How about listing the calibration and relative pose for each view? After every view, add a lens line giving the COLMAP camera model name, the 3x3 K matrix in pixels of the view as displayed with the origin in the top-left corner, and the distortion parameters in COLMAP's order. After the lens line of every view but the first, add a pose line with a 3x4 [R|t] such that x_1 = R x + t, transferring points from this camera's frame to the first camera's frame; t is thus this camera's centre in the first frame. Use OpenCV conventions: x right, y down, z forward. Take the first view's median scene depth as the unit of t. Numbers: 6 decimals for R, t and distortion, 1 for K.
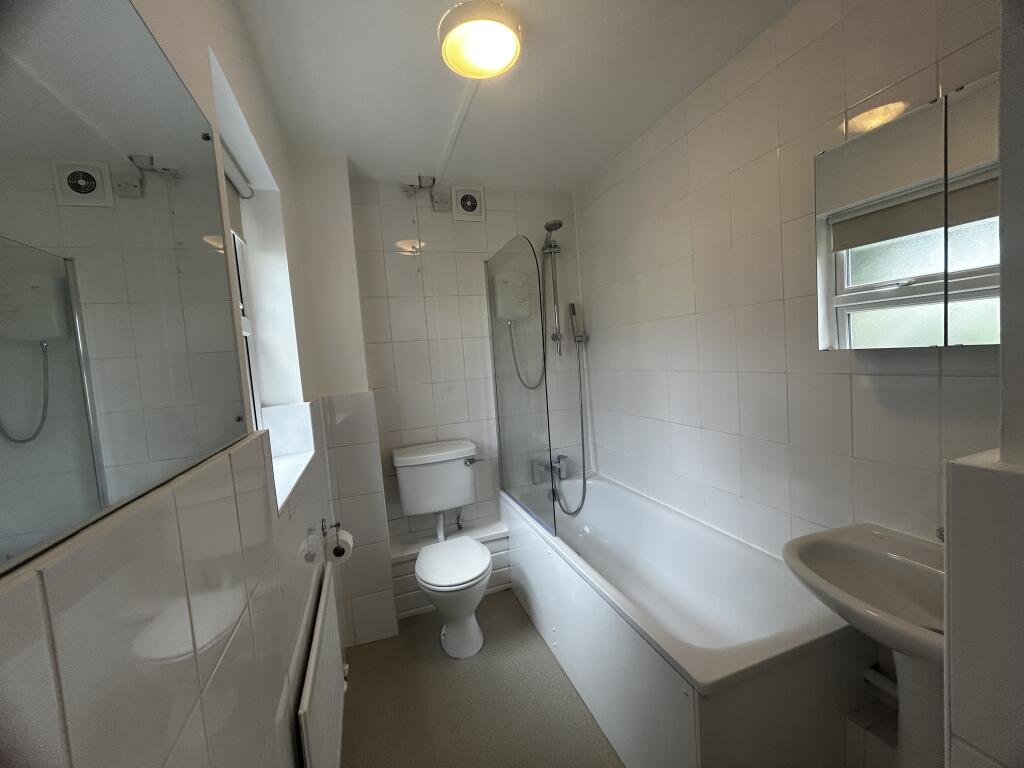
lens RADIAL K [[412.6, 0, 511.6], [0, 412.6, 387.4], [0, 0, 1]] dist [-0.000913, -0.000109]
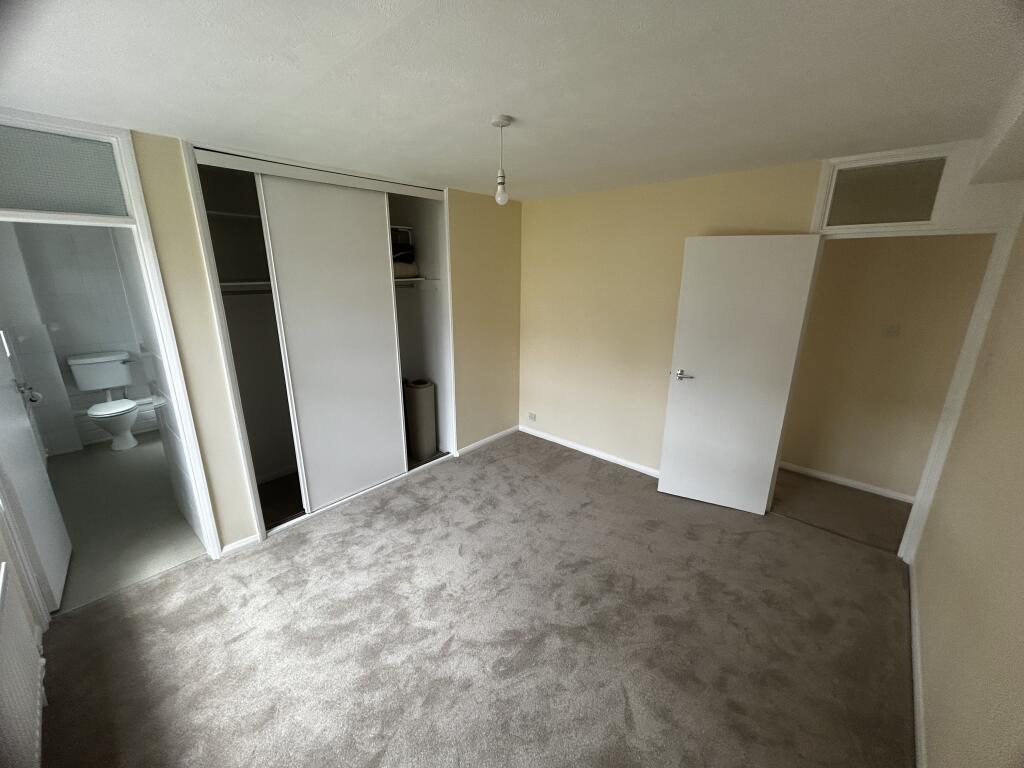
lens RADIAL K [[412.6, 0, 511.6], [0, 412.6, 385.9], [0, 0, 1]] dist [-0.000913, -0.000109]
pose [[0.888866, -0.060130, 0.454204, 0.625667], [-0.028525, 0.982165, 0.185845, -0.118263], [-0.457278, -0.178148, 0.871298, -1.515488]]
